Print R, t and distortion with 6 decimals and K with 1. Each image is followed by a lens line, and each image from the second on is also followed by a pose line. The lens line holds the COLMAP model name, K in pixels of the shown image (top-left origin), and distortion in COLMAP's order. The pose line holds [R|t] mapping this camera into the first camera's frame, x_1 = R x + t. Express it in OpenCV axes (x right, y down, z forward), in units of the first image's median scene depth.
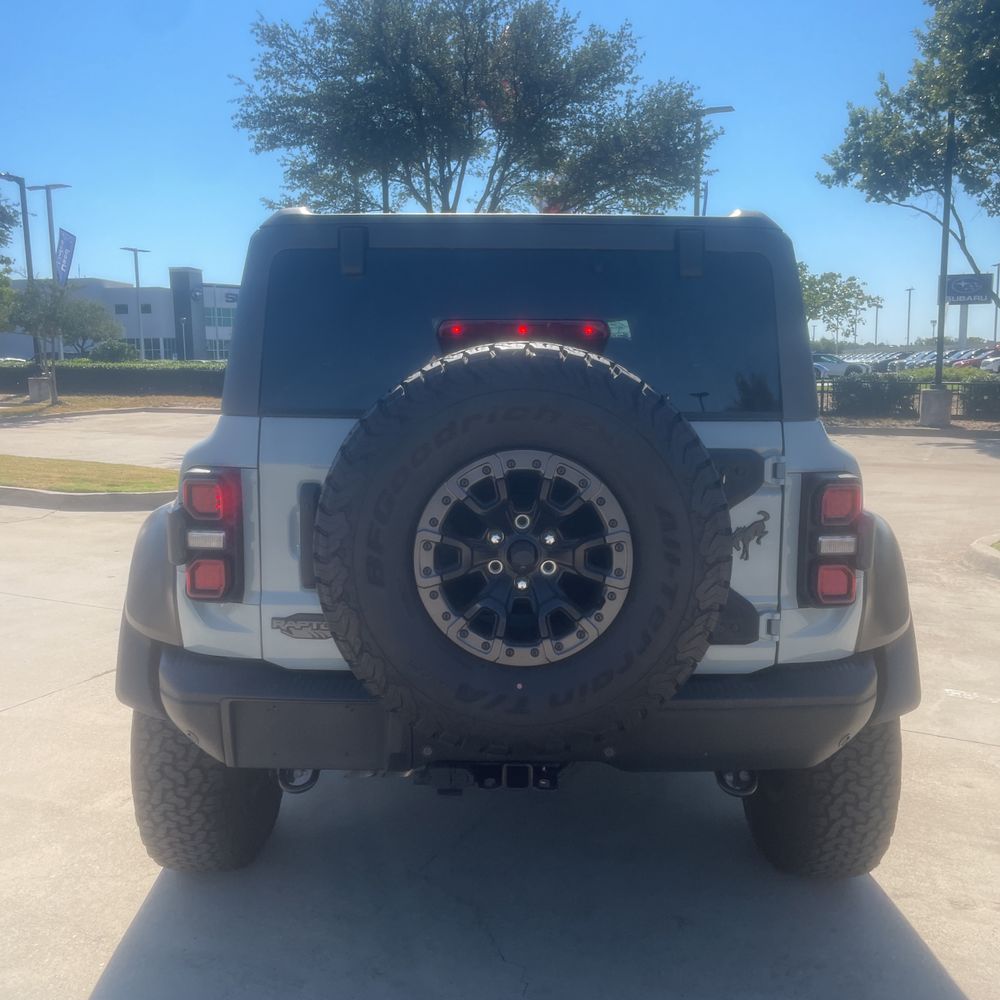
lens RADIAL K [[1021.9, 0, 501.5], [0, 1021.9, 489.4], [0, 0, 1]] dist [0.046142, 0.000000]
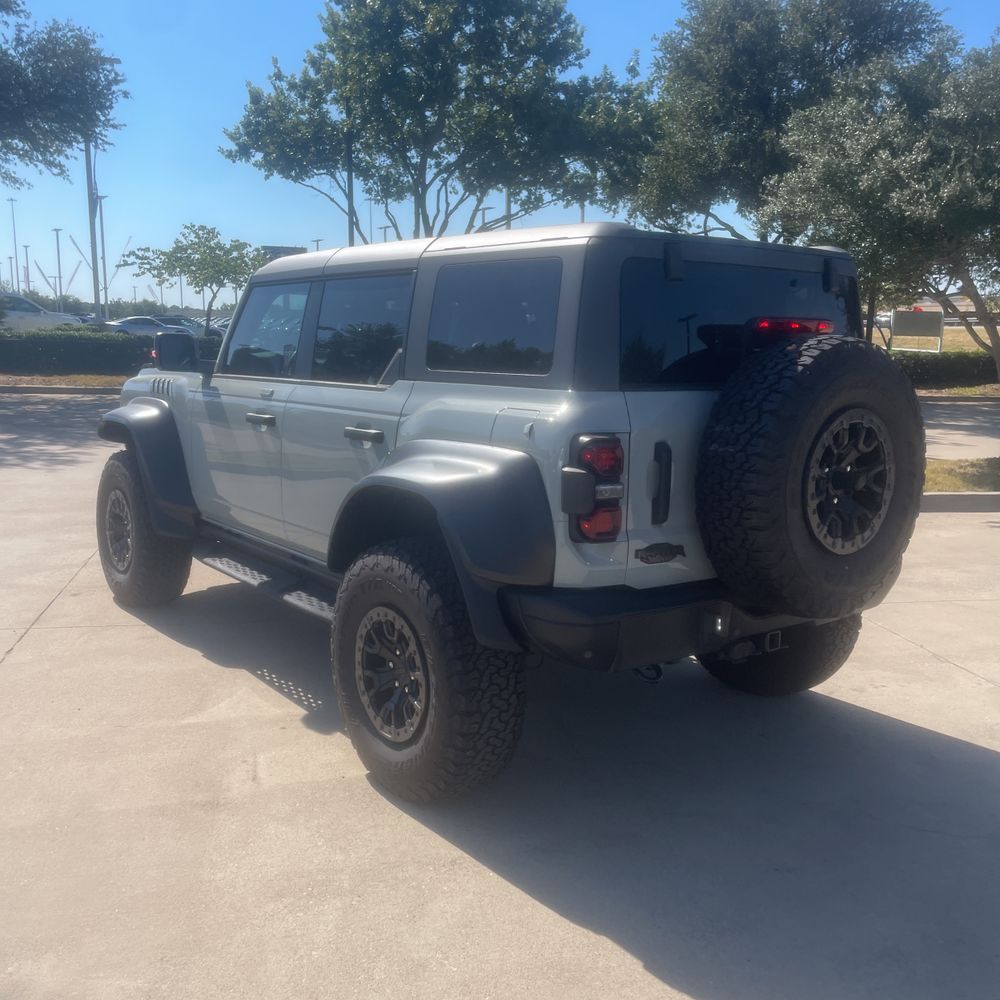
lens RADIAL K [[1021.9, 0, 504.4], [0, 1021.9, 507.3], [0, 0, 1]] dist [0.046142, 0.000000]
pose [[0.792952, -0.088327, 0.602848, -1.062928], [0.059068, 0.995920, 0.068223, -0.023601], [-0.606414, -0.018488, 0.794934, 0.089035]]
